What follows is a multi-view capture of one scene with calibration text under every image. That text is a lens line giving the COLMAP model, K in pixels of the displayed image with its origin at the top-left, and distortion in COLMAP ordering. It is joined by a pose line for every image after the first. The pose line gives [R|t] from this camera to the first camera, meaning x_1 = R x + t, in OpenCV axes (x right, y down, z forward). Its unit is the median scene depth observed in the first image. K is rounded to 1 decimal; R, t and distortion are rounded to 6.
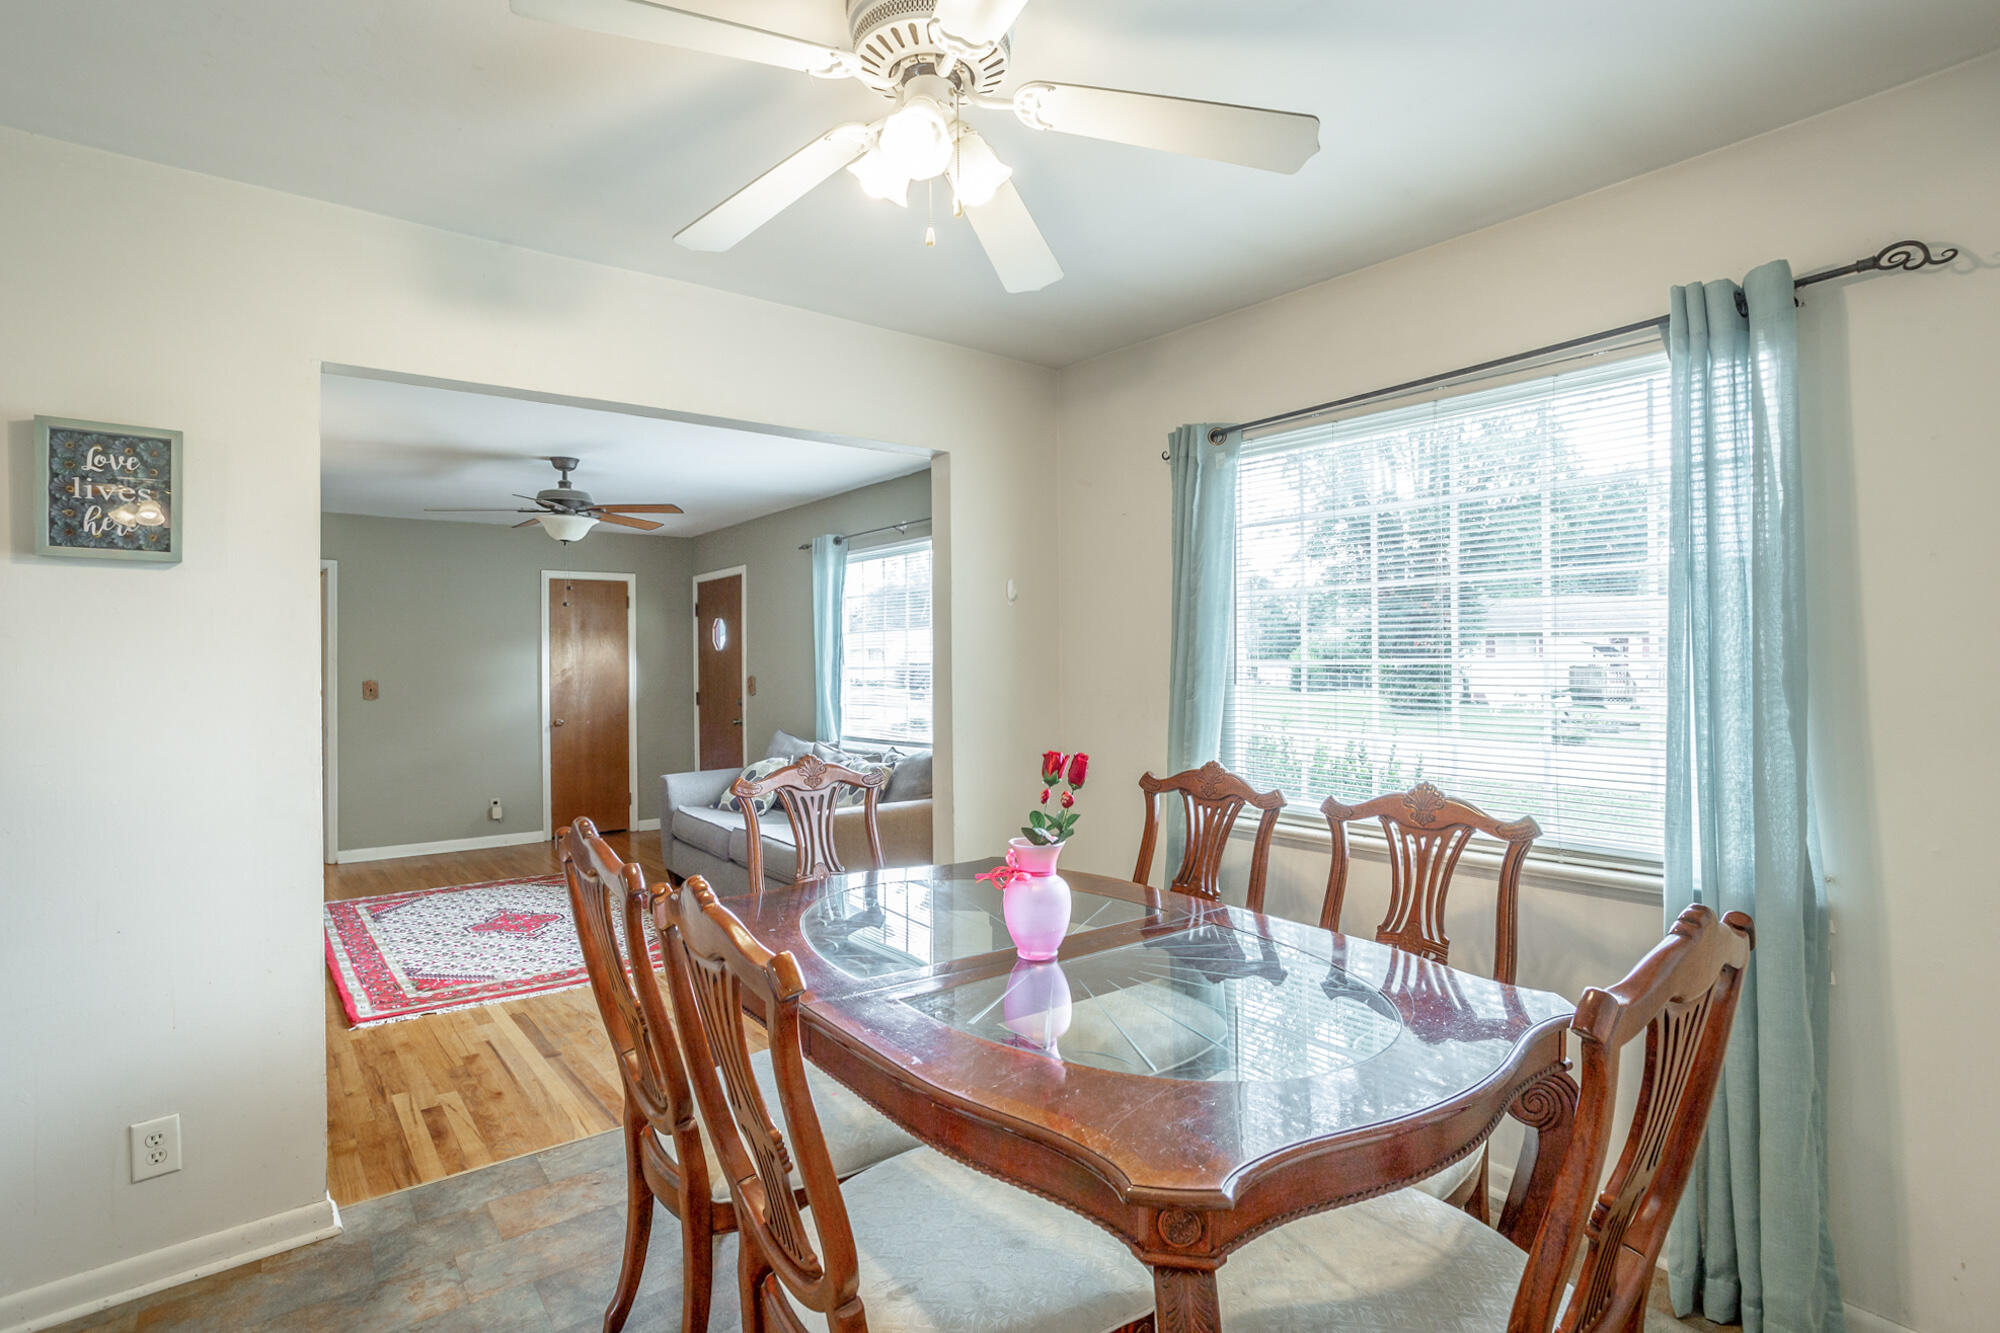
lens RADIAL K [[978.9, 0, 988.4], [0, 978.9, 661.9], [0, 0, 1]] dist [-0.021250, 0.008152]
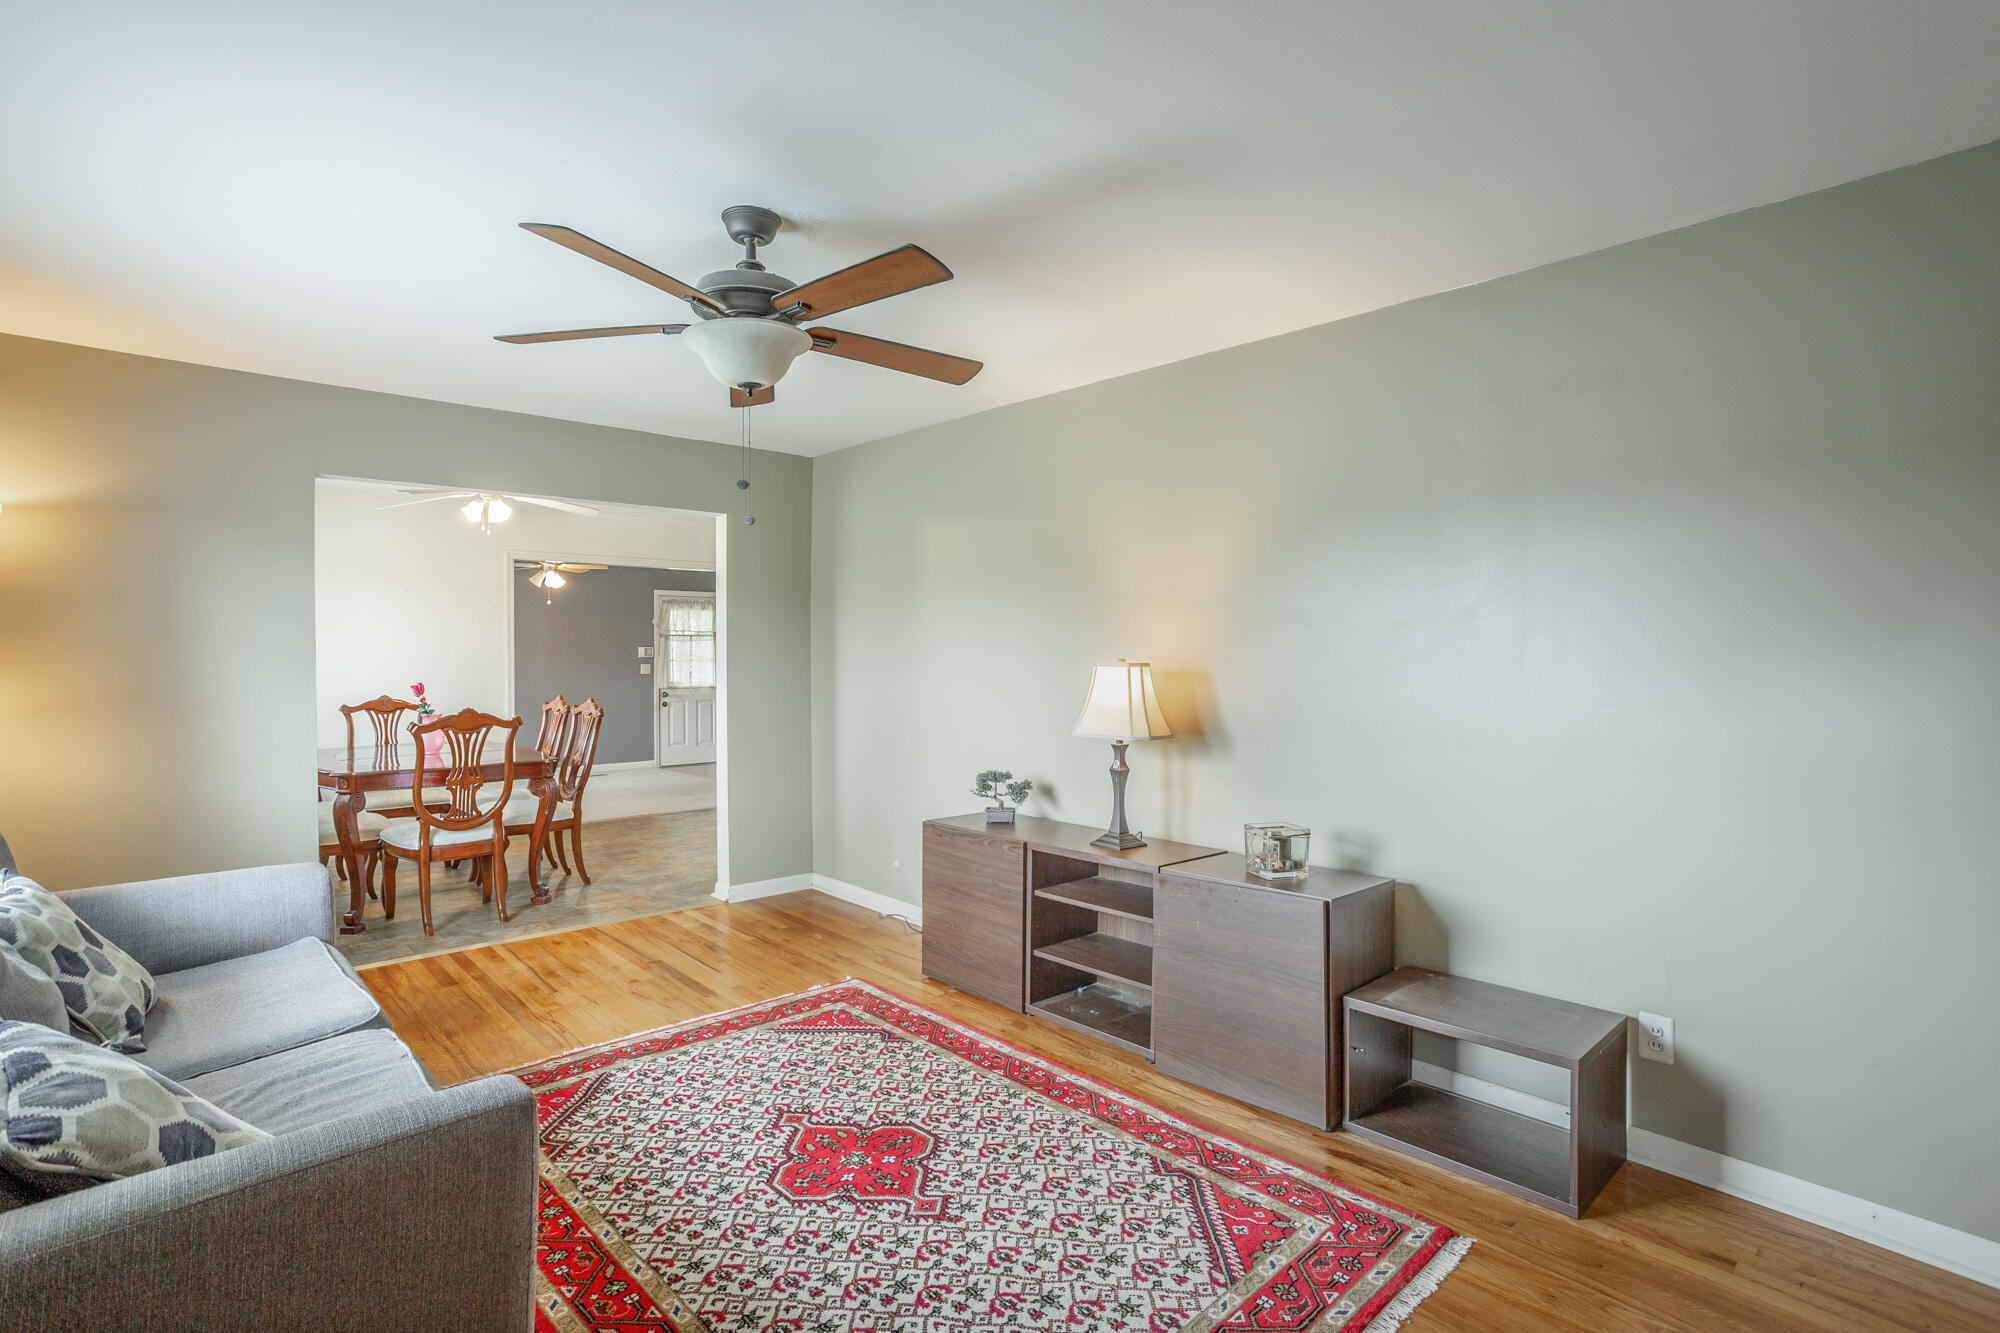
lens RADIAL K [[978.9, 0, 997.4], [0, 978.9, 662.1], [0, 0, 1]] dist [-0.021250, 0.008152]
pose [[-0.997016, 0.009806, -0.076576, -0.354766], [0.009747, 0.999952, 0.001153, 0.008644], [0.076583, 0.000403, -0.997063, 1.021492]]
